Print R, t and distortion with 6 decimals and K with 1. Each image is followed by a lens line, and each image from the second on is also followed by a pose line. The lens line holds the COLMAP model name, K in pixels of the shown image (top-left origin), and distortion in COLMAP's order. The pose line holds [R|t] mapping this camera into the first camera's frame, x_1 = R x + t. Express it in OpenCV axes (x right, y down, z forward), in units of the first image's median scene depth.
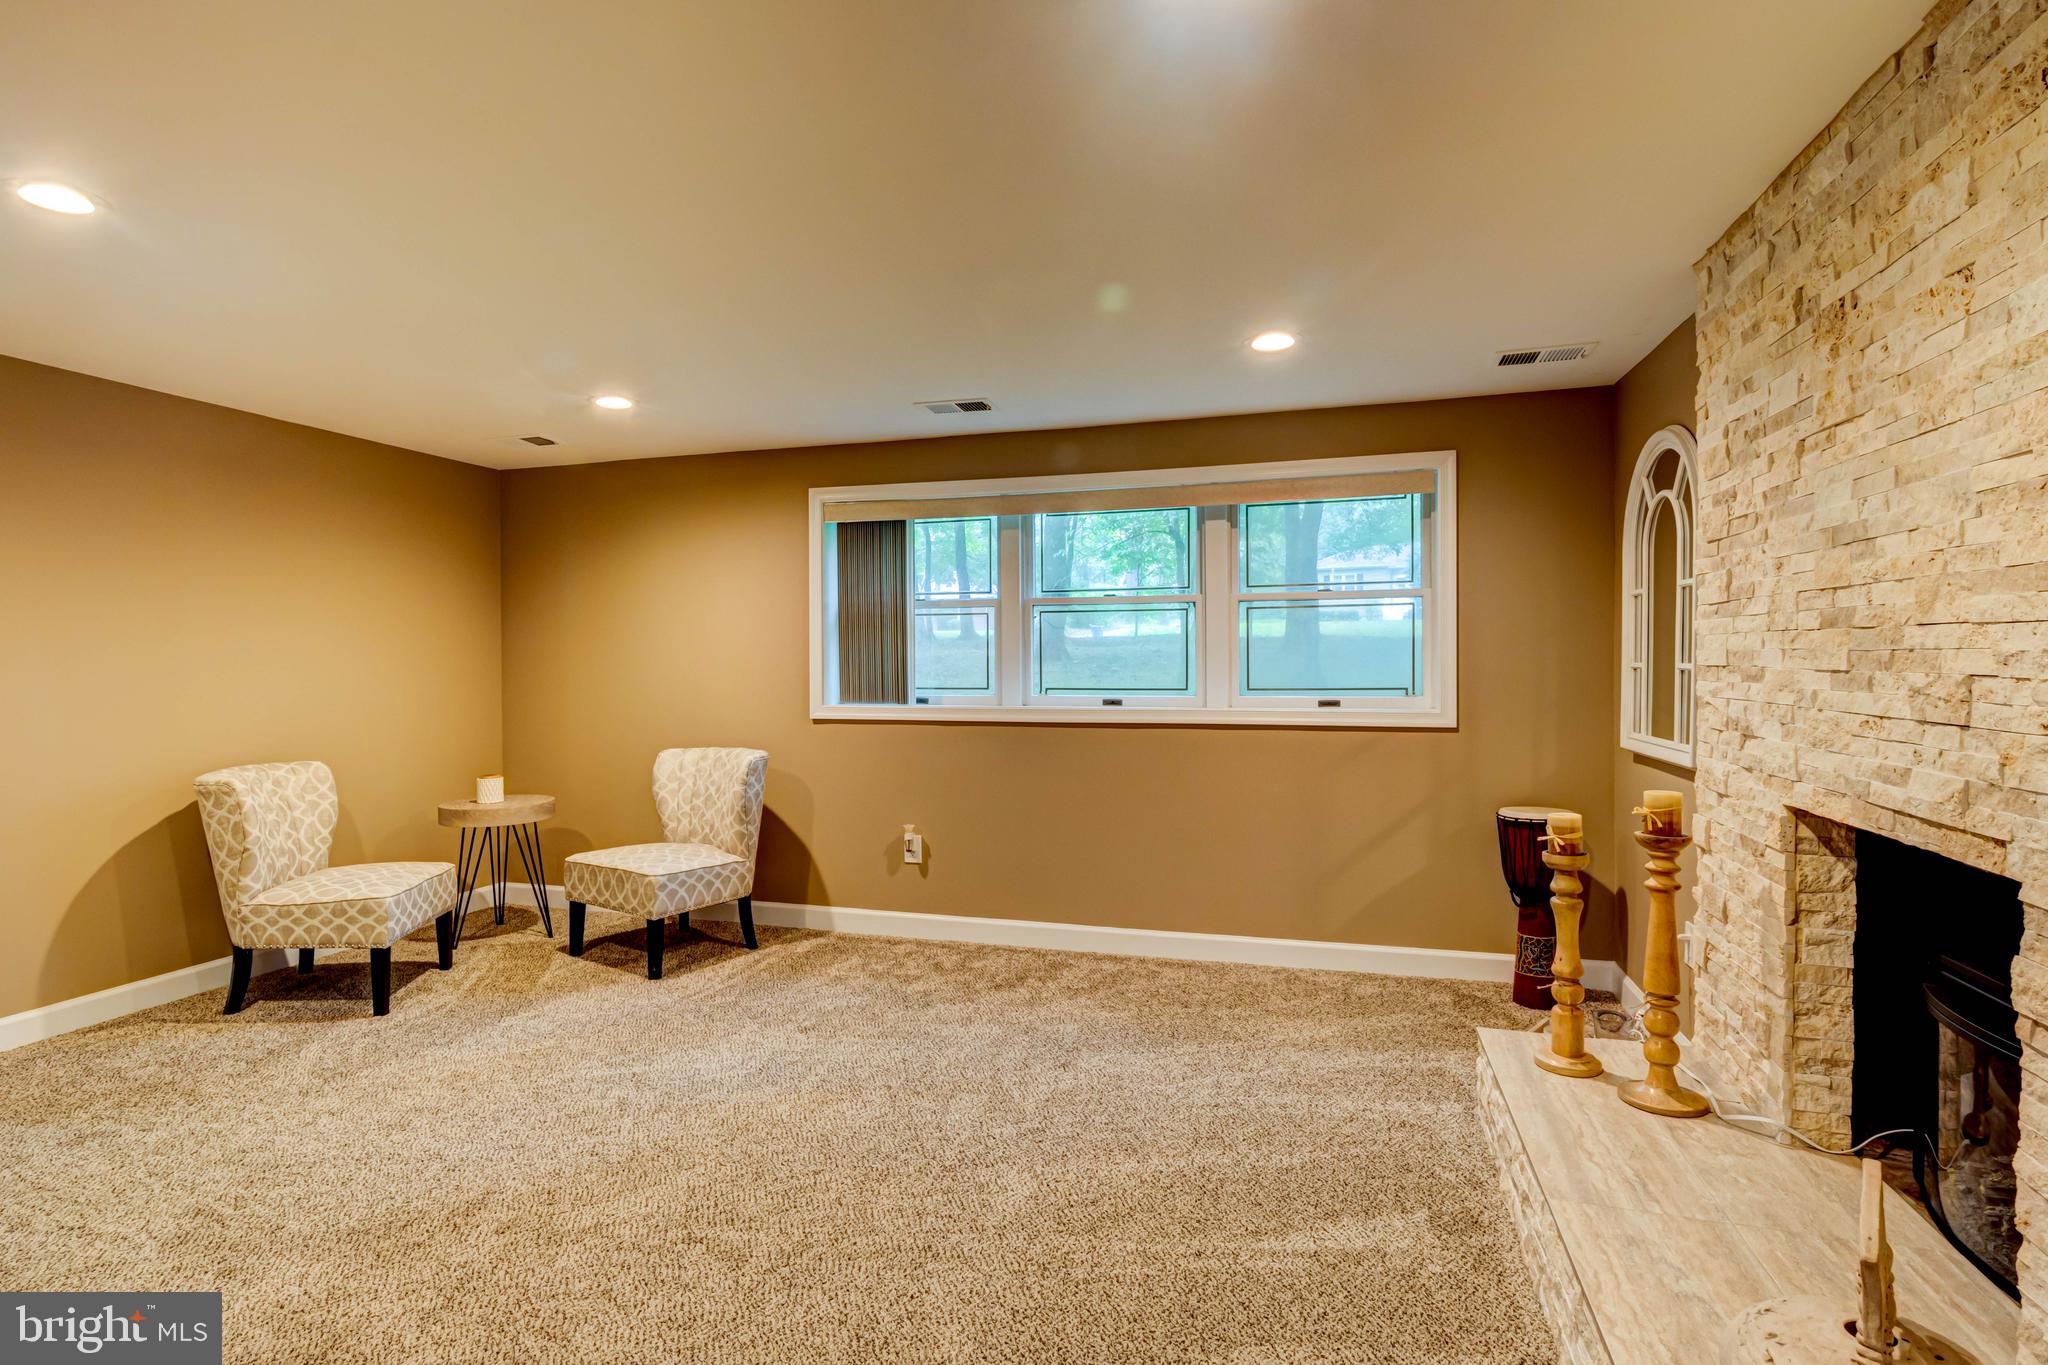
lens RADIAL K [[1048.2, 0, 969.8], [0, 1048.2, 675.0], [0, 0, 1]] dist [-0.006220, -0.000022]
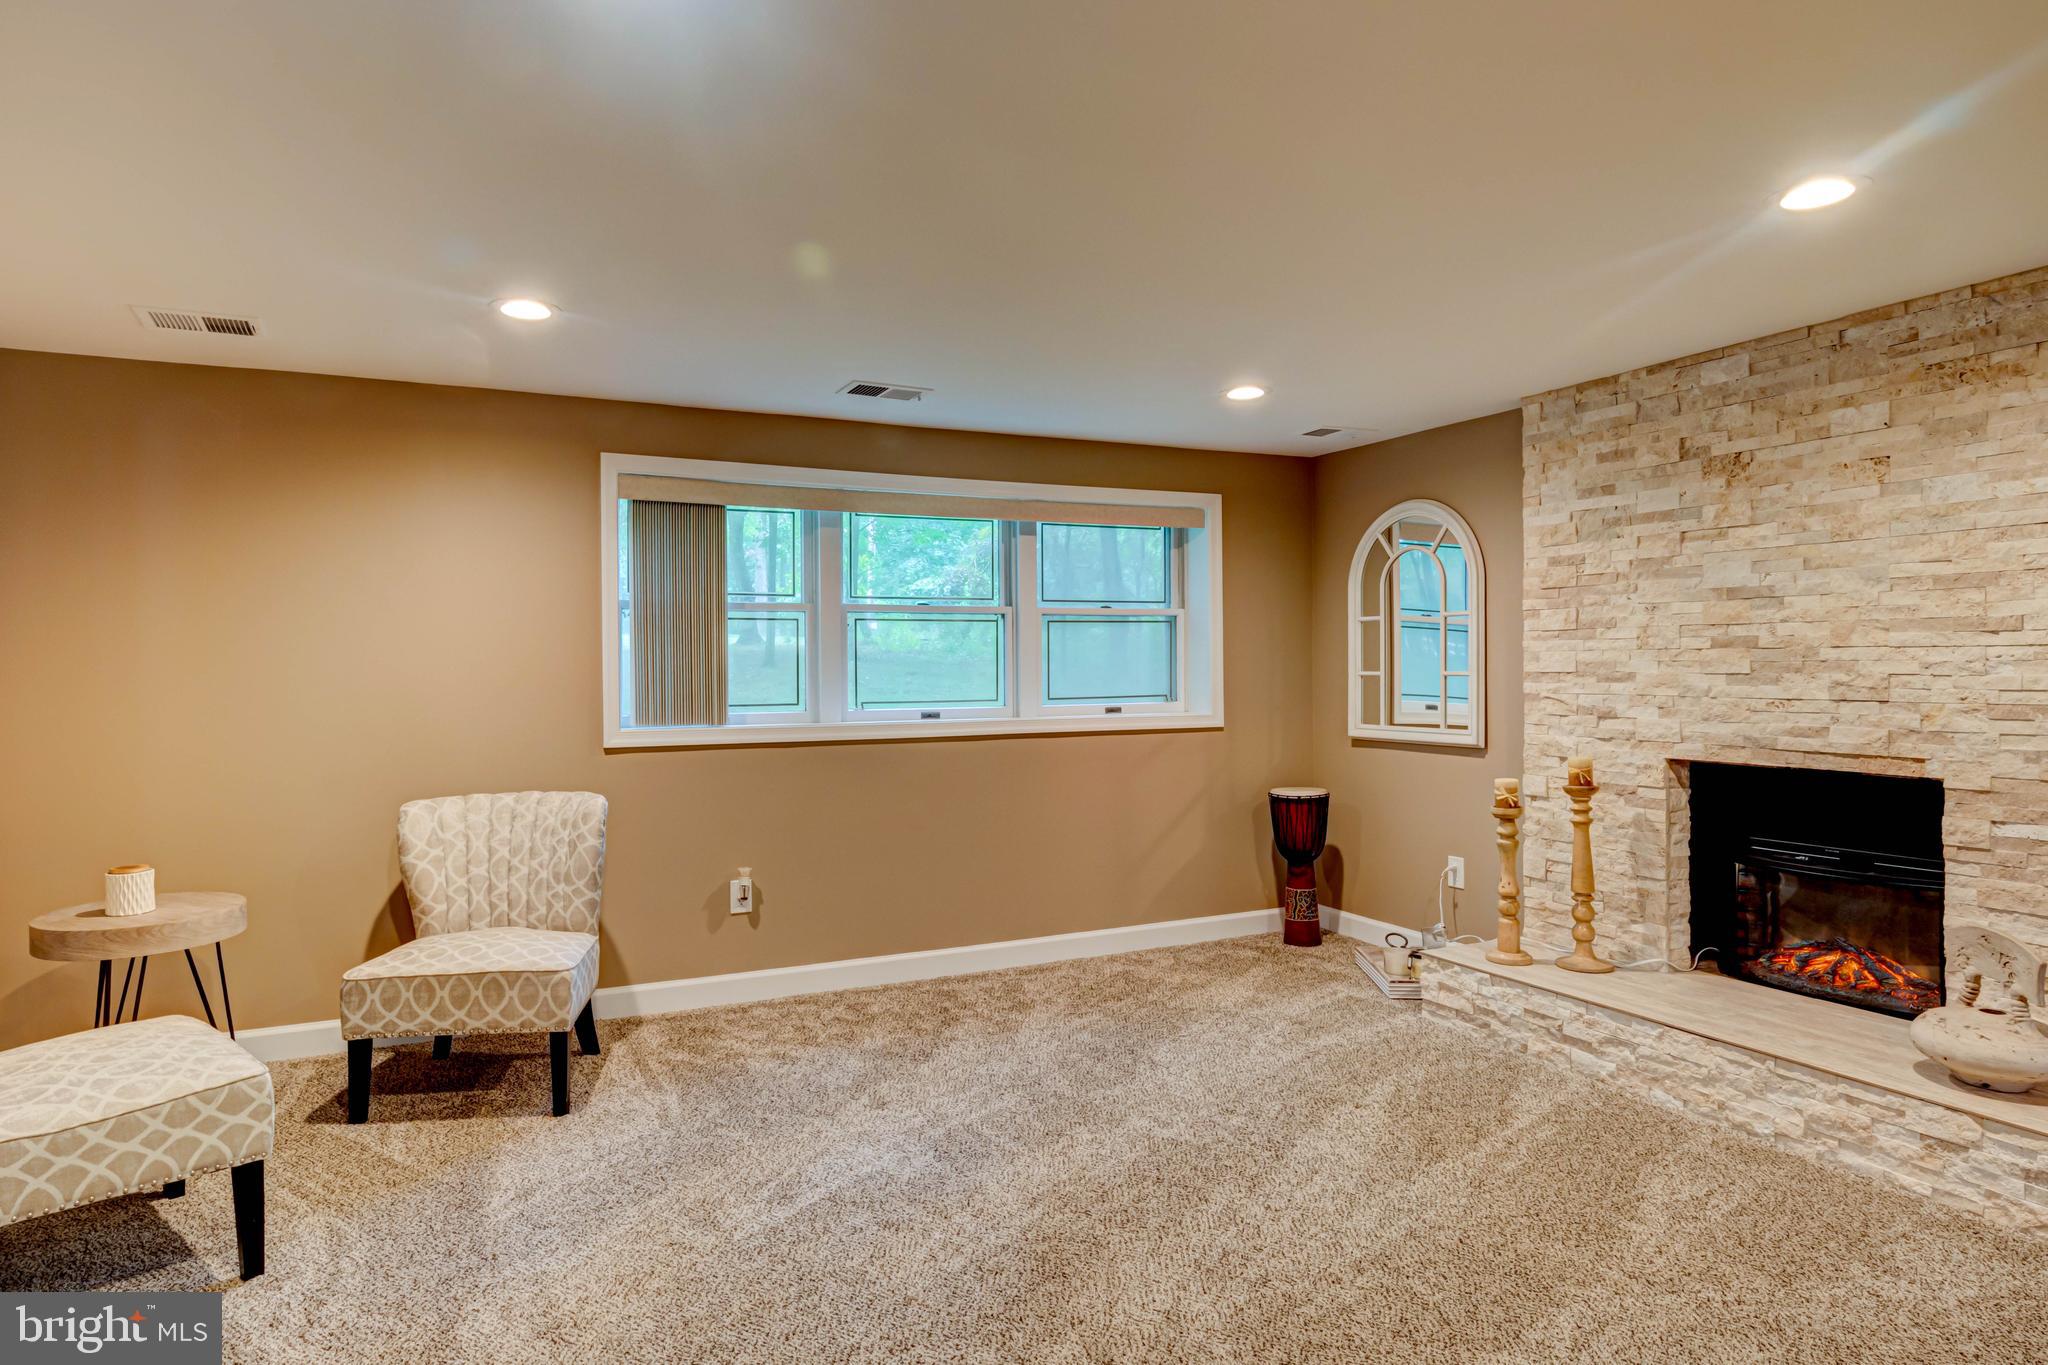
lens RADIAL K [[1169.5, 0, 957.7], [0, 1169.5, 674.5], [0, 0, 1]] dist [0.003556, -0.000366]
pose [[0.736792, -0.004163, 0.676107, -0.639681], [0.013845, 0.999864, -0.008931, -0.001497], [-0.675978, 0.015941, 0.736749, 0.214785]]
